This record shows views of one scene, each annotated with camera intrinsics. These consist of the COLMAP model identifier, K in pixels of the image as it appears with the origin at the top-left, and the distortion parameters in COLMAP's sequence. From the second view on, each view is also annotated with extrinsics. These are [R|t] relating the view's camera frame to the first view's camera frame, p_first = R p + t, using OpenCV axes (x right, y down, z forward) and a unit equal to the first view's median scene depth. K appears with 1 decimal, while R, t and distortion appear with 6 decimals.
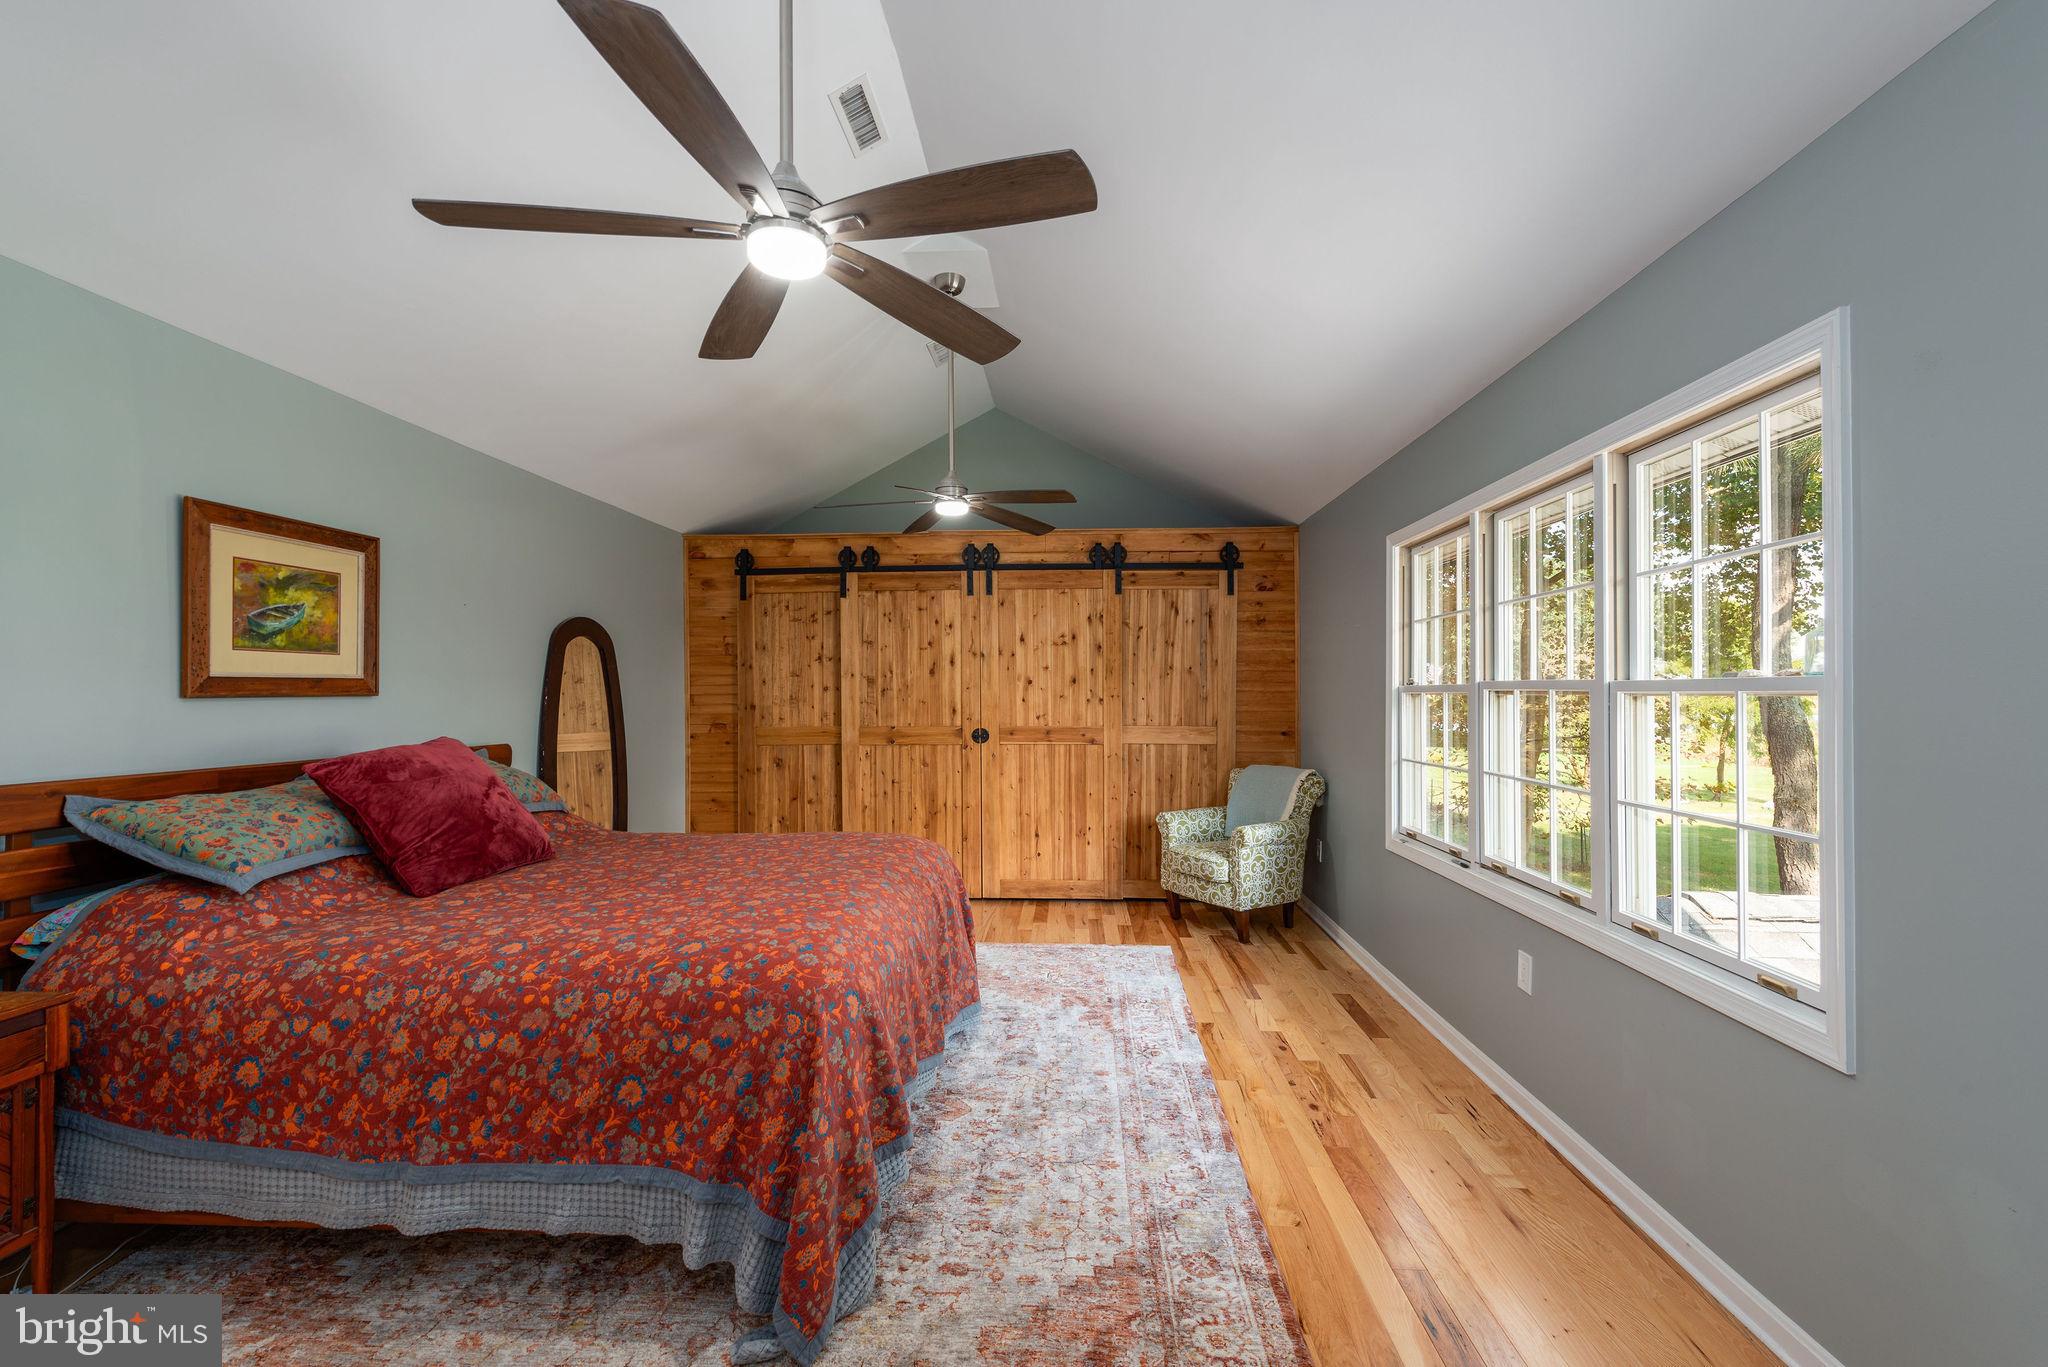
lens RADIAL K [[861.0, 0, 1029.7], [0, 861.0, 686.5], [0, 0, 1]] dist [0.010420, -0.003548]
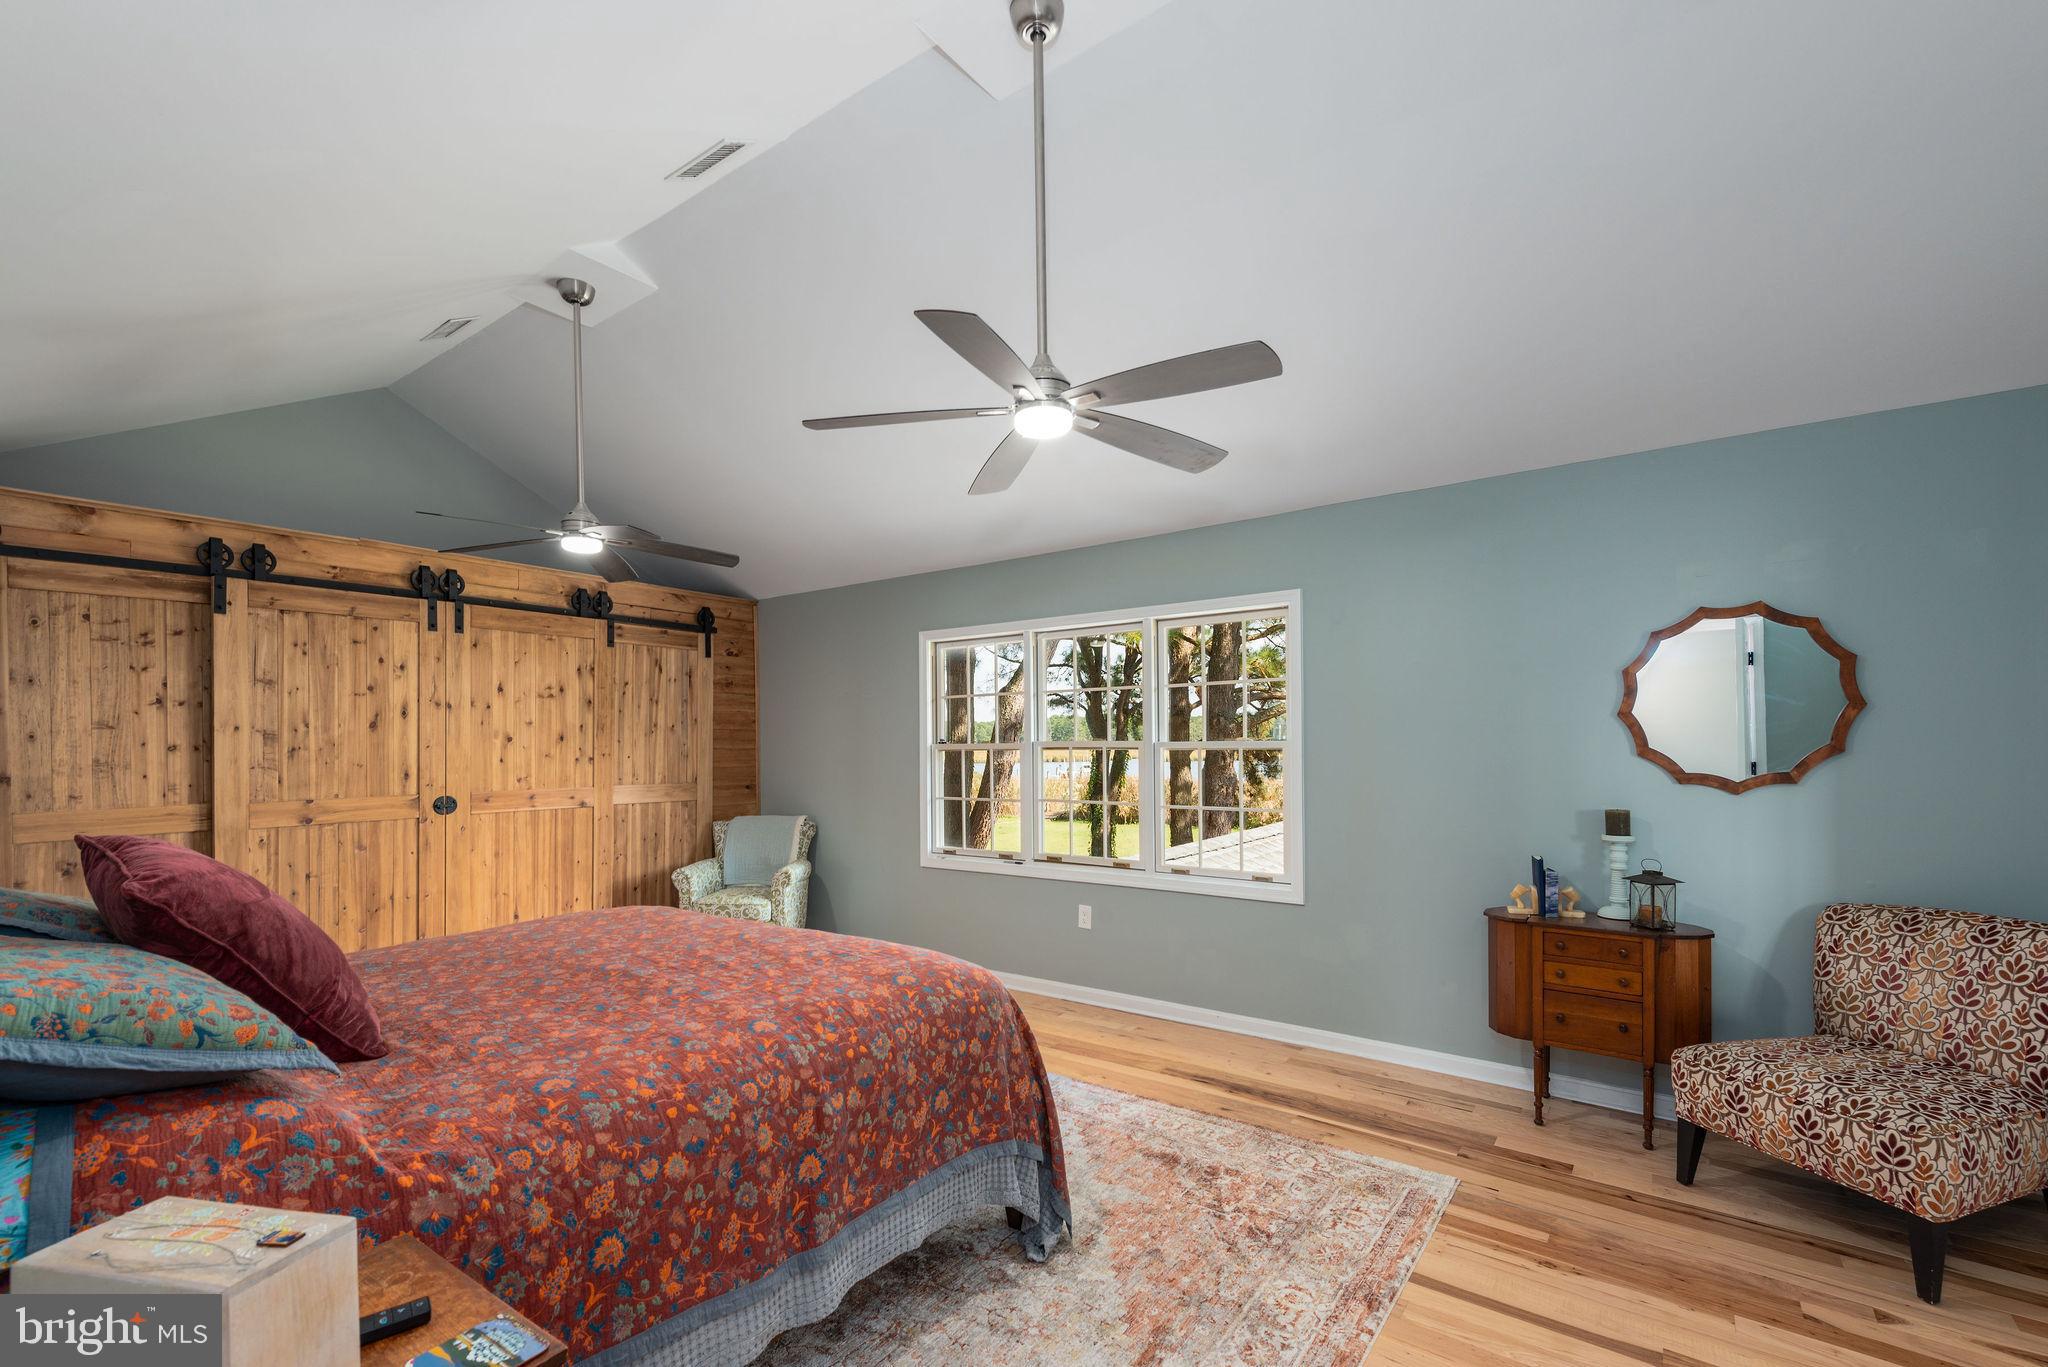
lens RADIAL K [[861.0, 0, 1040.7], [0, 861.0, 742.2], [0, 0, 1]] dist [0.010420, -0.003548]
pose [[0.546205, 0.001445, 0.837650, -0.432621], [-0.000008, 0.999999, -0.001721, -0.000909], [-0.837651, 0.000934, 0.546205, 0.085518]]
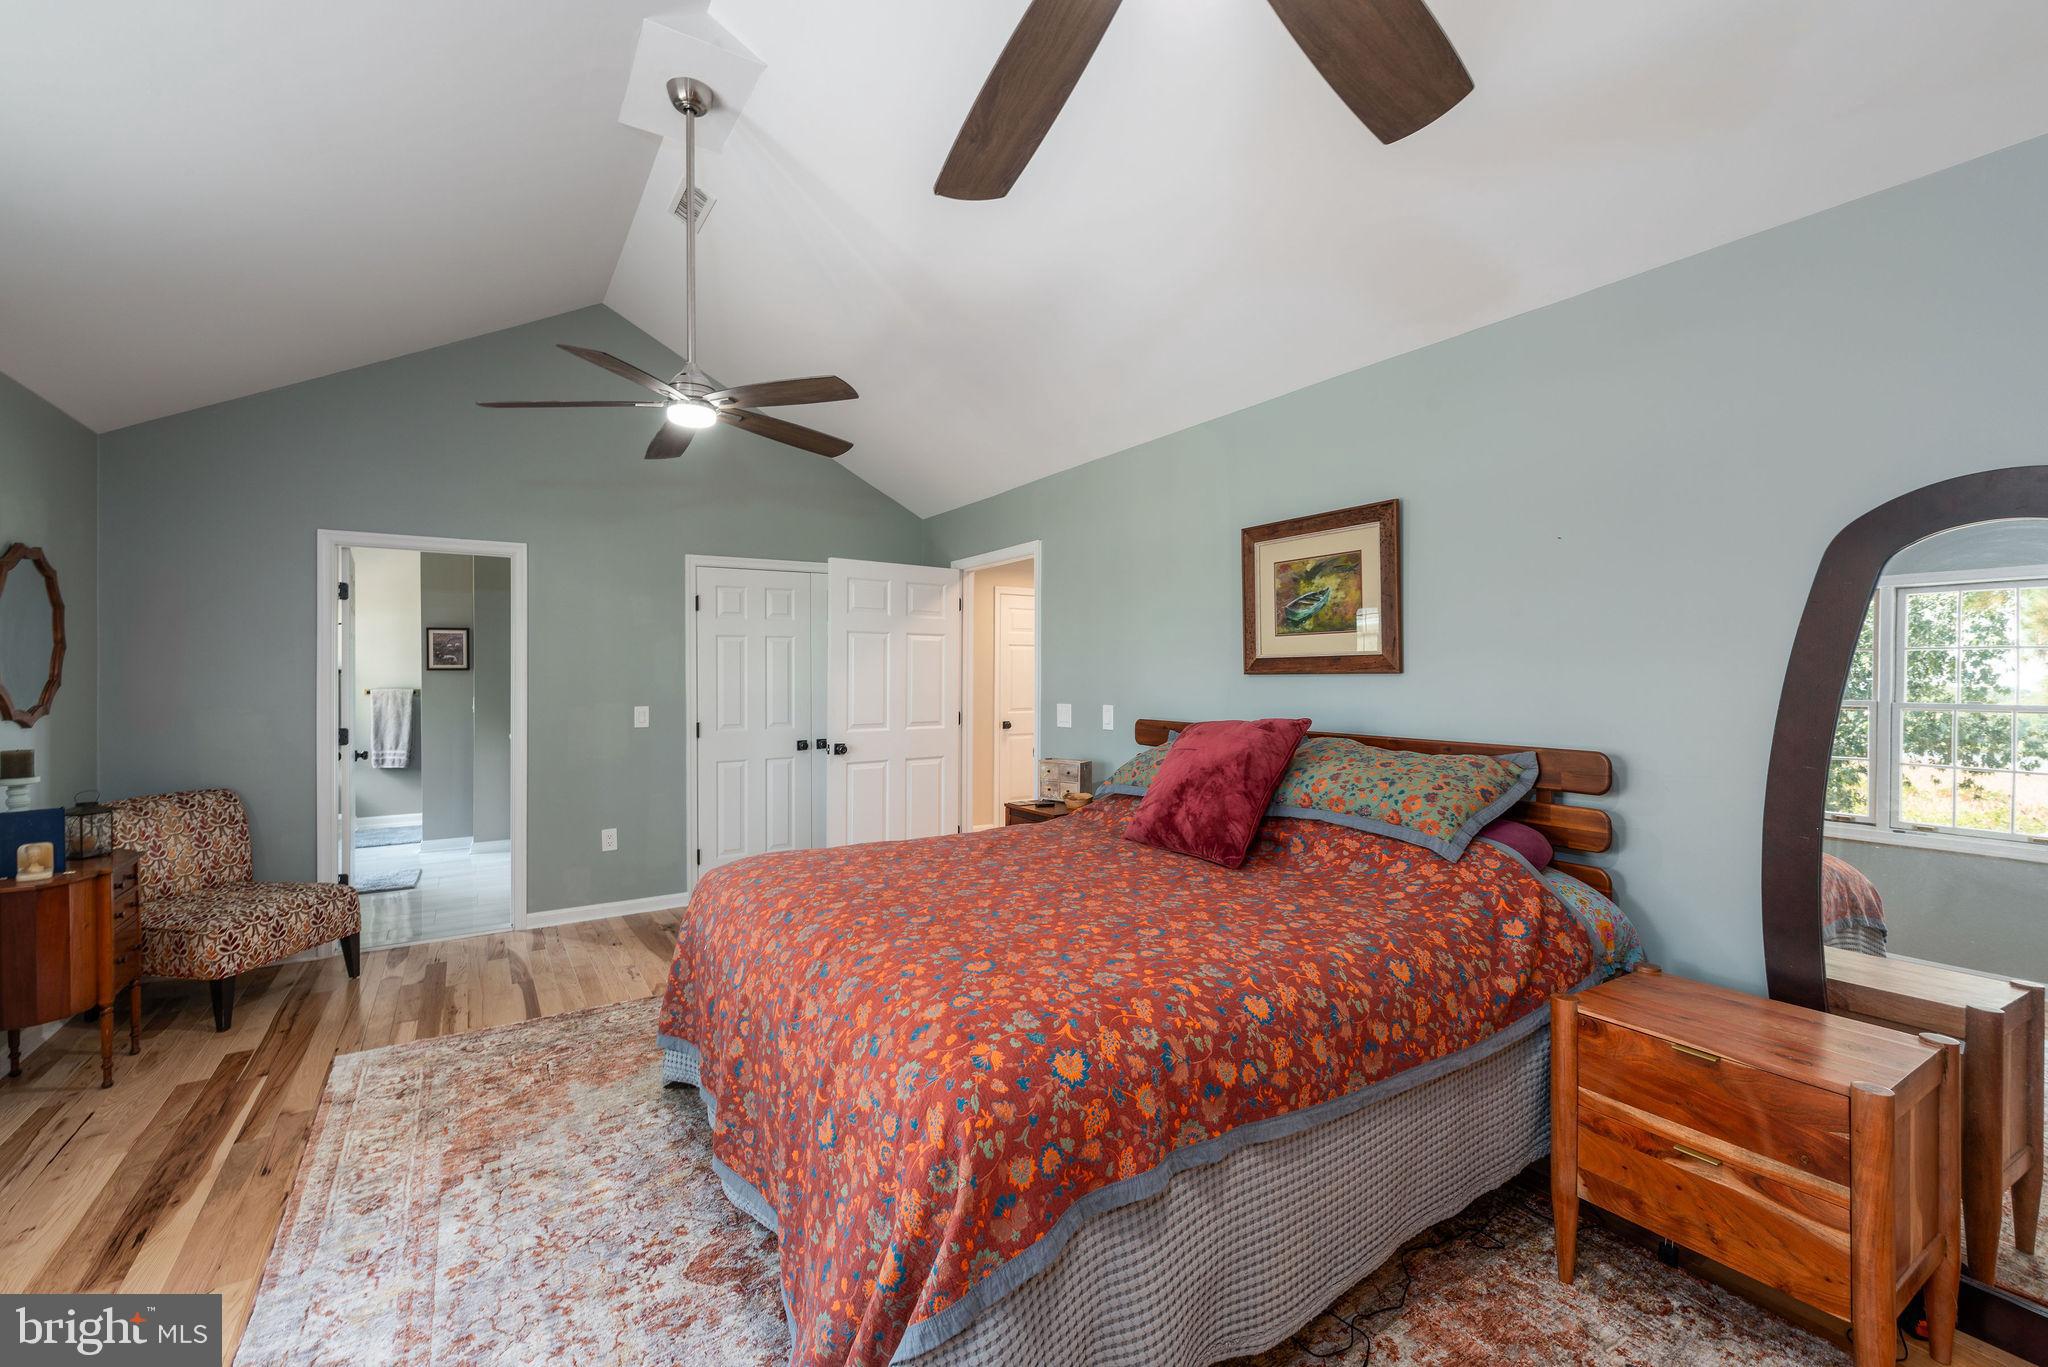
lens RADIAL K [[861.0, 0, 1031.2], [0, 861.0, 673.5], [0, 0, 1]] dist [0.010420, -0.003548]
pose [[-0.815689, 0.013115, -0.578342, 0.045454], [0.013107, 0.999905, 0.004189, 0.000801], [0.578343, -0.004163, -0.815783, 0.849153]]
